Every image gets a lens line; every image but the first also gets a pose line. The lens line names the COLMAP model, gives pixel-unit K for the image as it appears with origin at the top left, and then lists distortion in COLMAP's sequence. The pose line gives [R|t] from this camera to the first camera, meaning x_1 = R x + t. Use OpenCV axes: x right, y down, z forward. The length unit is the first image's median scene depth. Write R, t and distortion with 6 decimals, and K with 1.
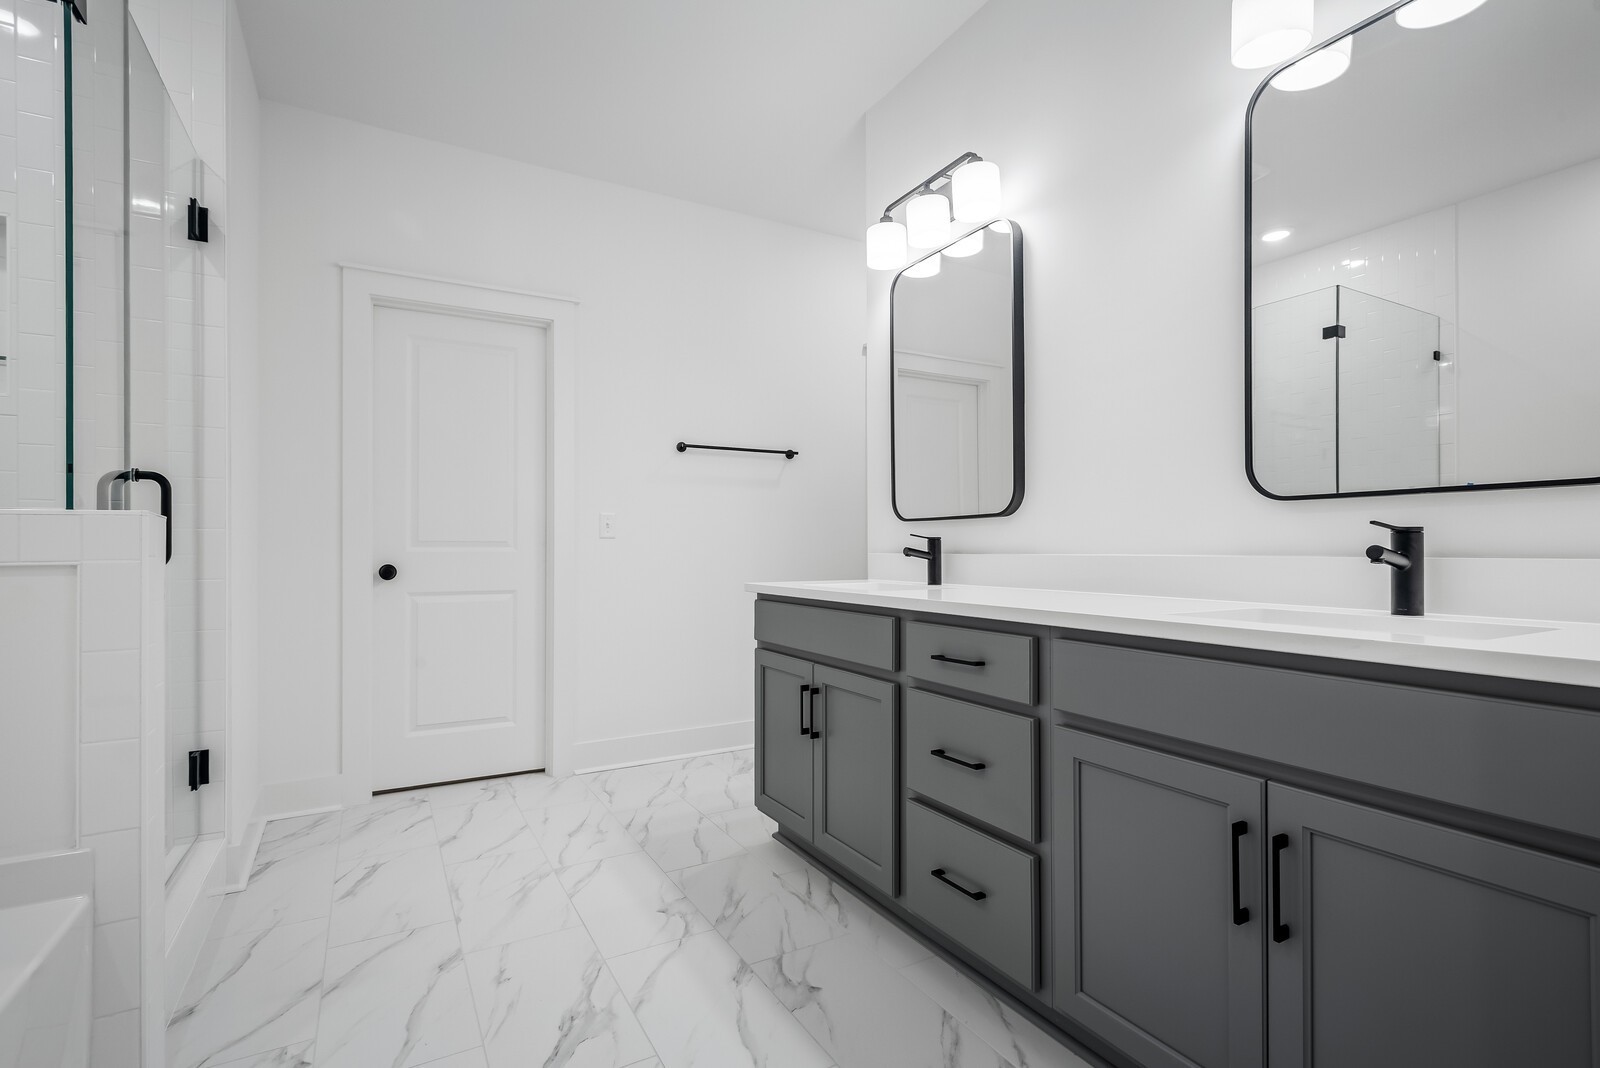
lens RADIAL K [[743.0, 0, 797.8], [0, 743.0, 541.3], [0, 0, 1]] dist [0.009577, -0.004234]
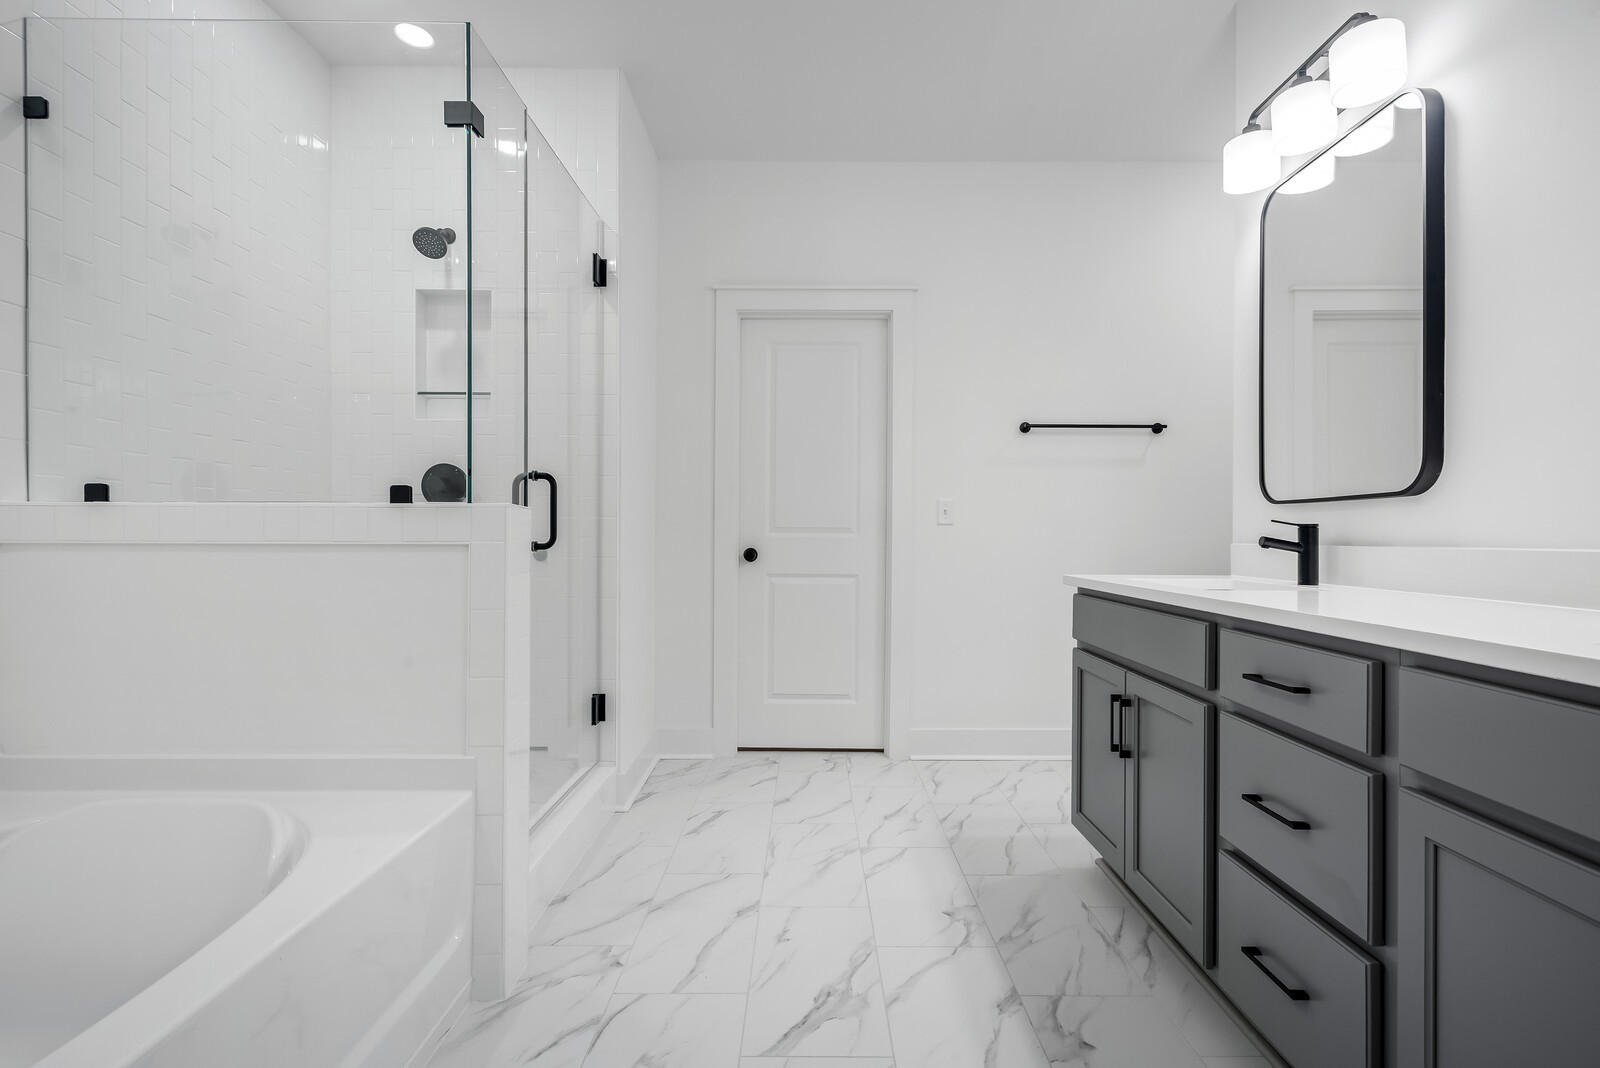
lens RADIAL K [[761.0, 0, 802.7], [0, 761.0, 533.0], [0, 0, 1]] dist [0.010303, -0.002880]
pose [[0.875144, 0.006209, -0.483823, 0.114880], [-0.003008, 0.999968, 0.007393, -0.000453], [0.483854, -0.005014, 0.875134, 0.046510]]
